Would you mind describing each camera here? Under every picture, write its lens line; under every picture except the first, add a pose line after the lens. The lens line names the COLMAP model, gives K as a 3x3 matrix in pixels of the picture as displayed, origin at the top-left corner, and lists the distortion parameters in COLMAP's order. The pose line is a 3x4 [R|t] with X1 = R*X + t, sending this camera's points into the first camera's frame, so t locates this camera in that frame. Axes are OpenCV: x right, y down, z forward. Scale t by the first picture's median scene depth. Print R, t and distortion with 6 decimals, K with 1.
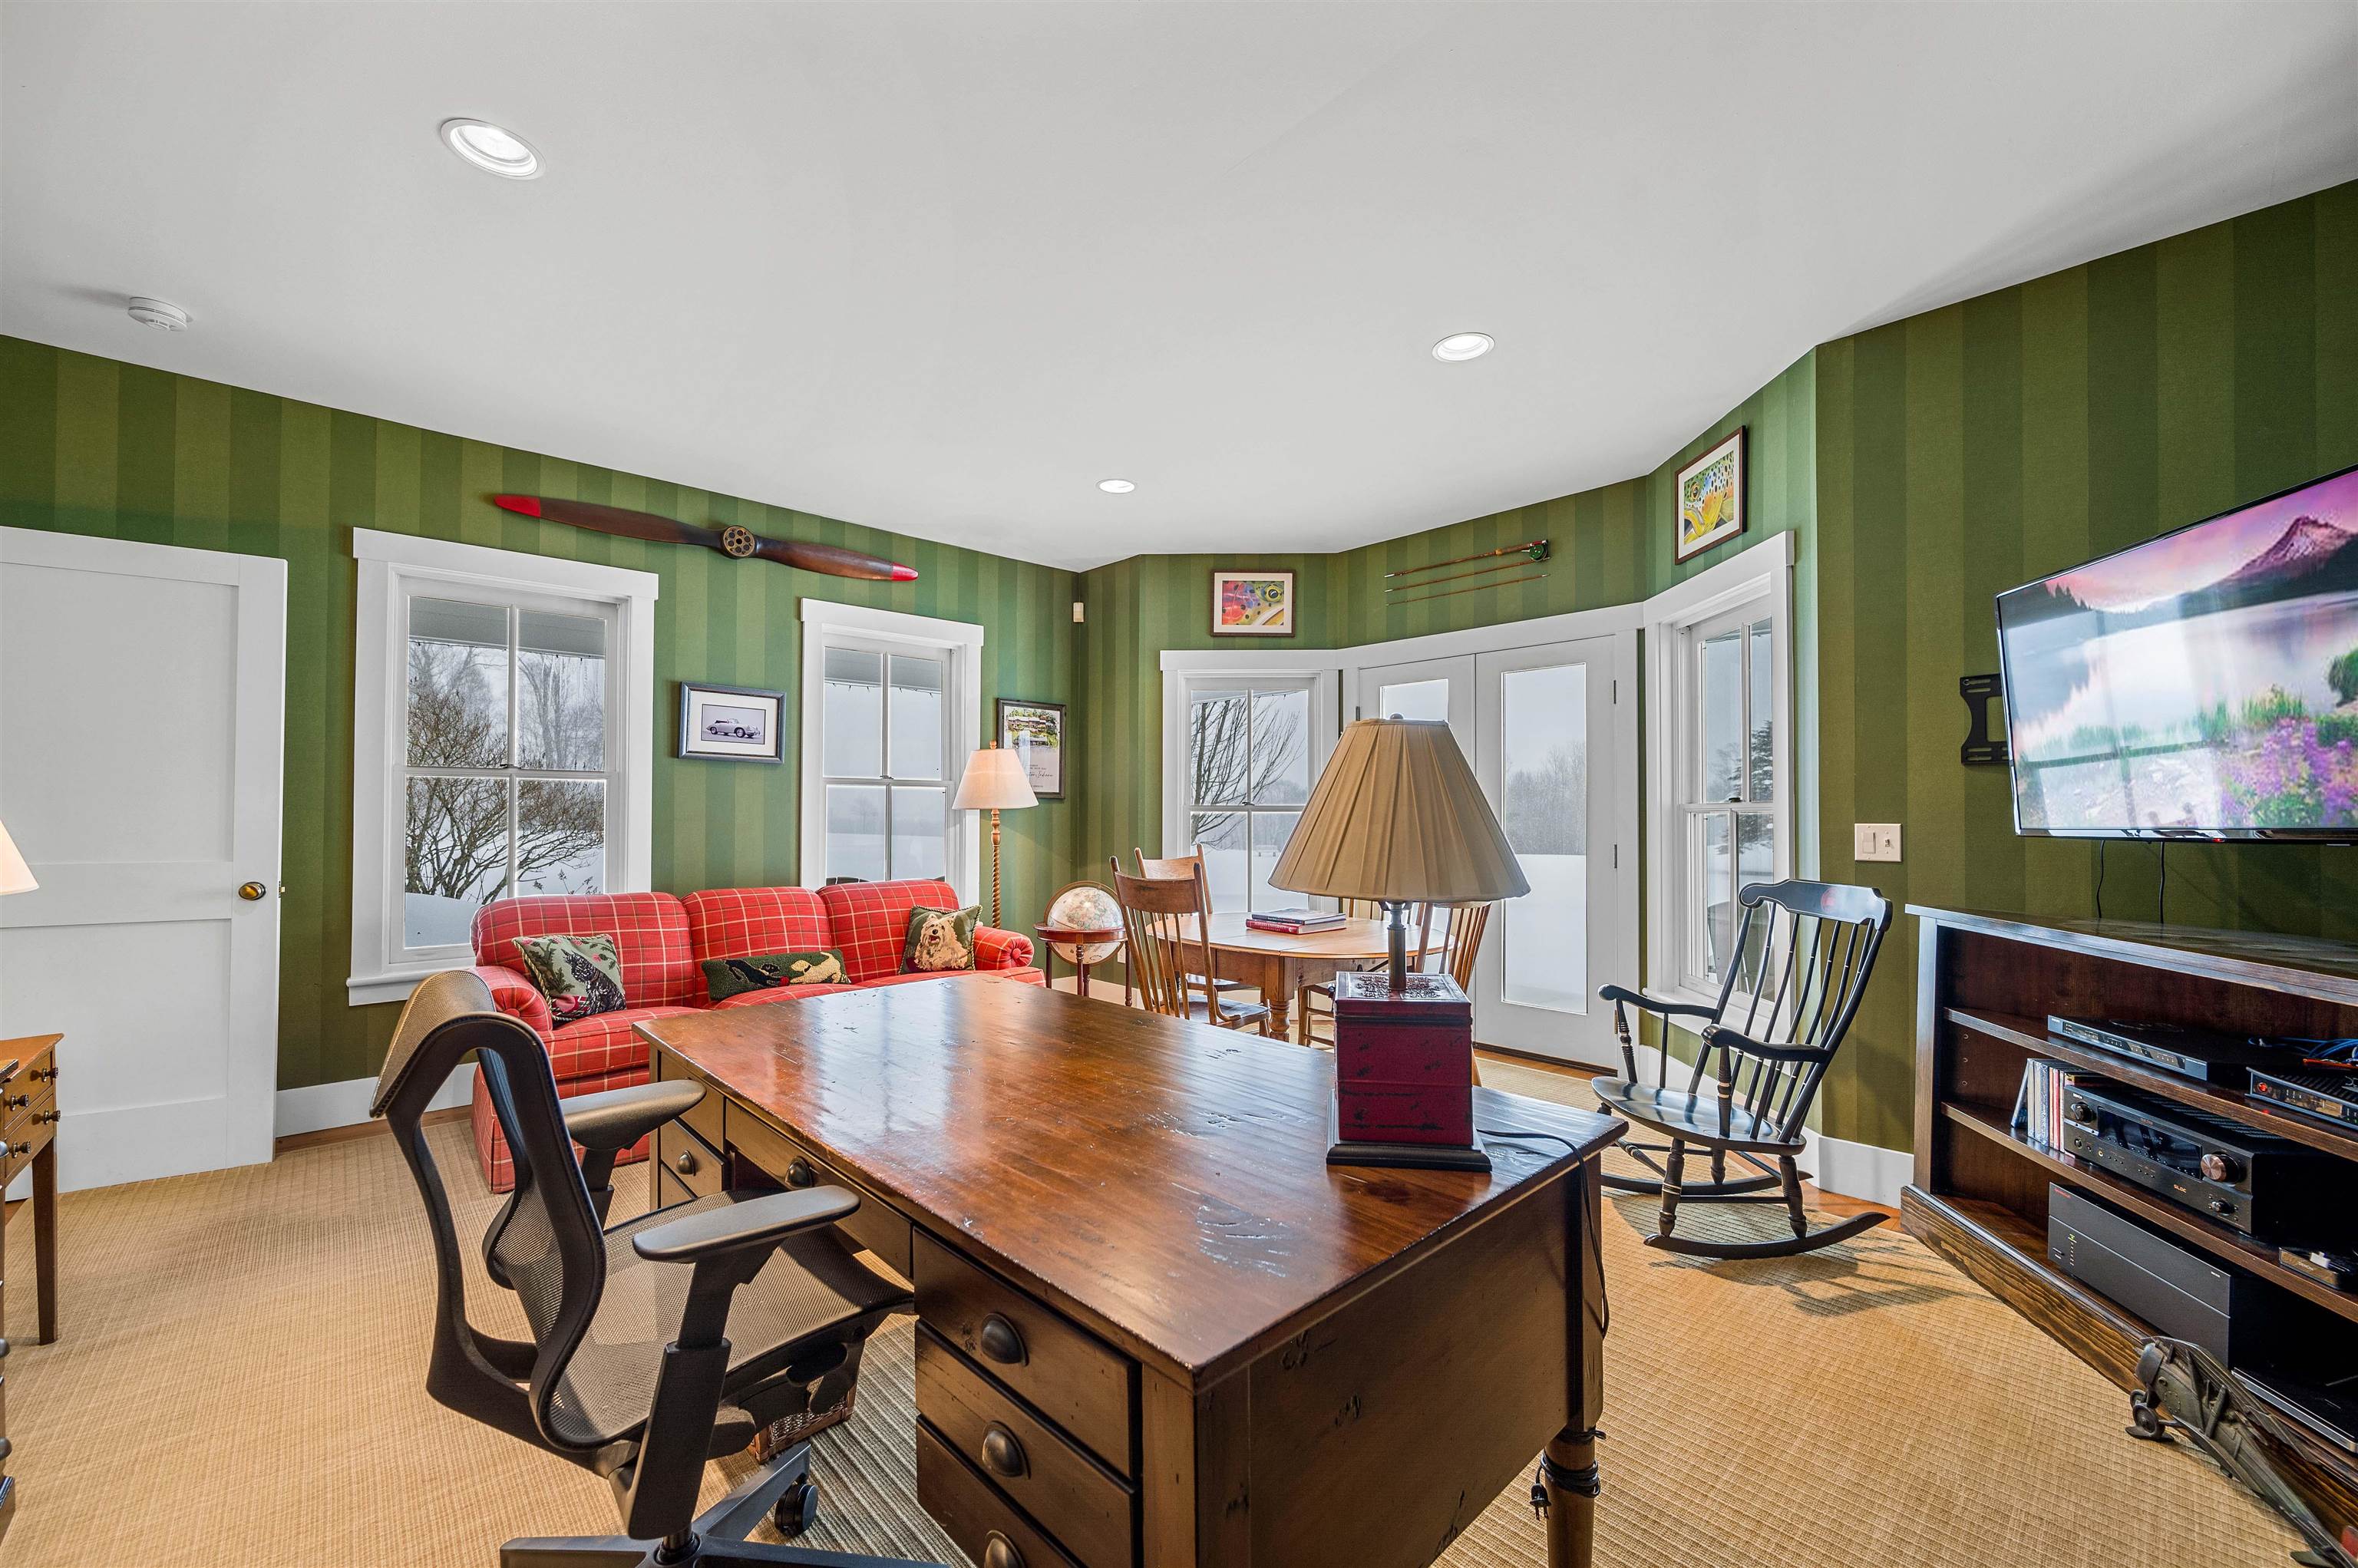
lens RADIAL K [[934.4, 0, 1177.9], [0, 934.4, 777.4], [0, 0, 1]] dist [-0.000260, 0.000006]
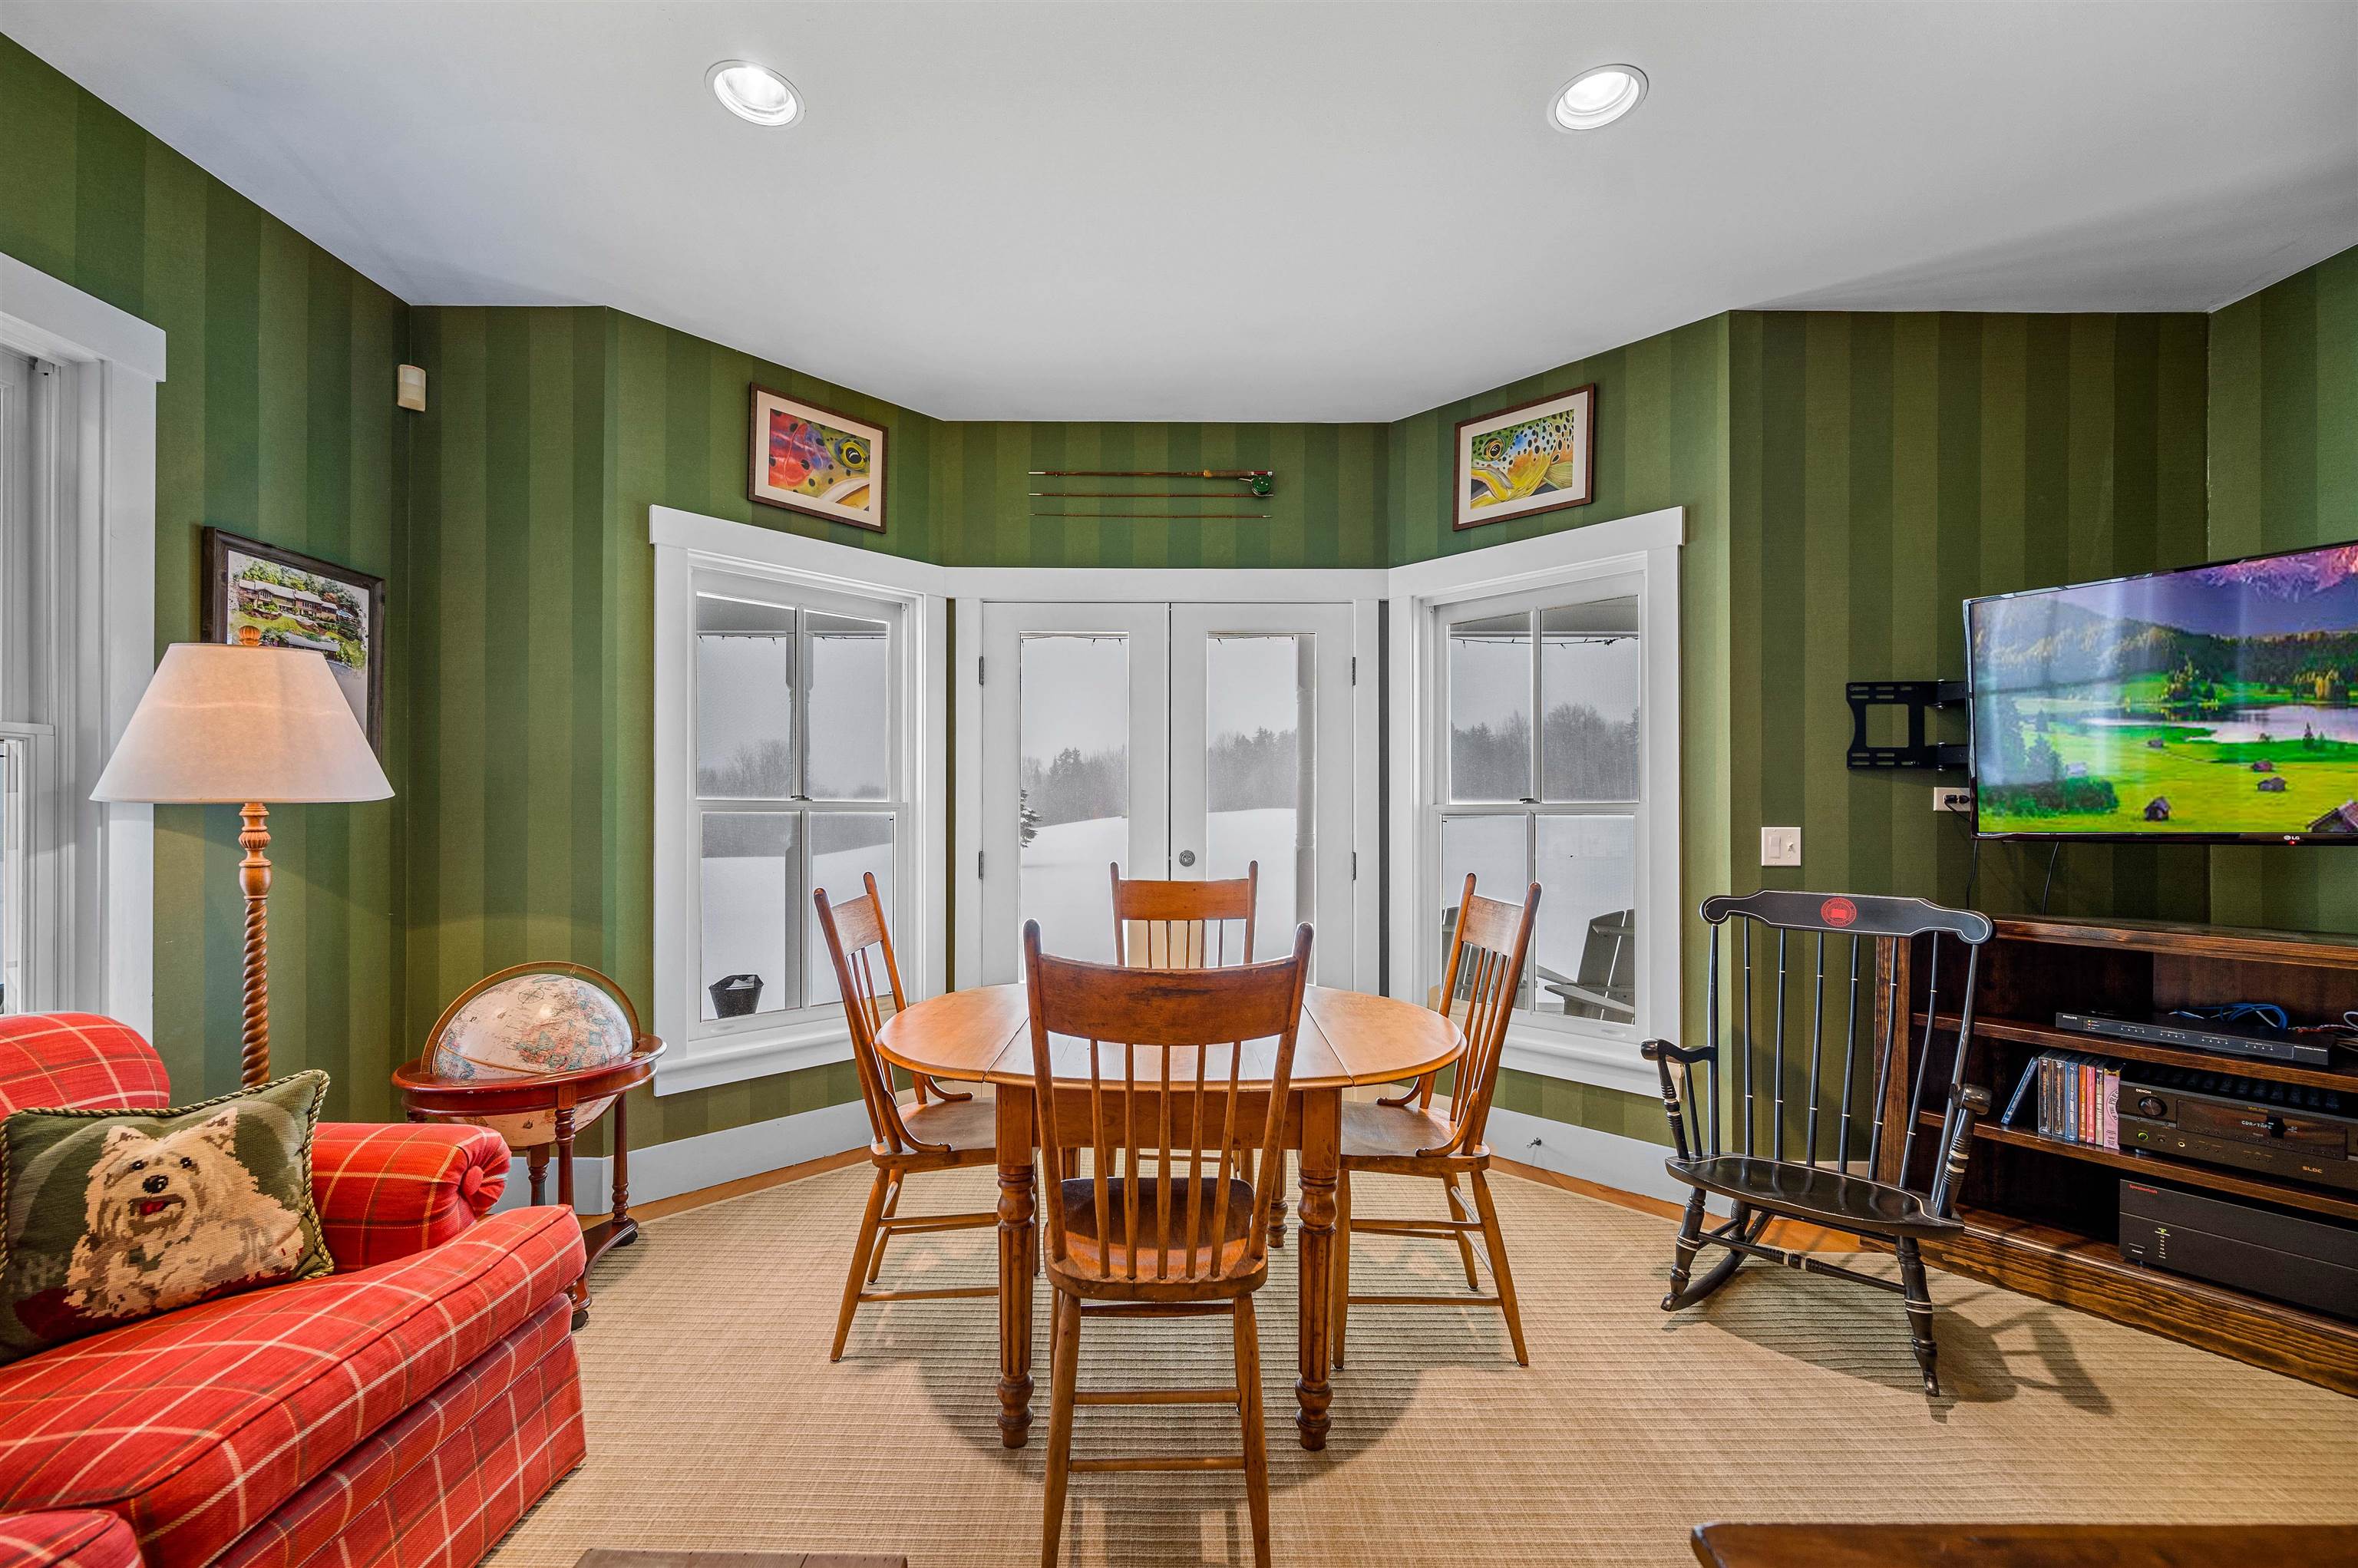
lens RADIAL K [[945.1, 0, 1181.0], [0, 945.1, 806.1], [0, 0, 1]] dist [-0.002060, -0.000167]
pose [[0.681523, 0.007915, 0.731754, -0.249280], [-0.030060, 0.999400, 0.017186, 0.018948], [-0.731179, -0.033709, 0.681352, 0.509628]]
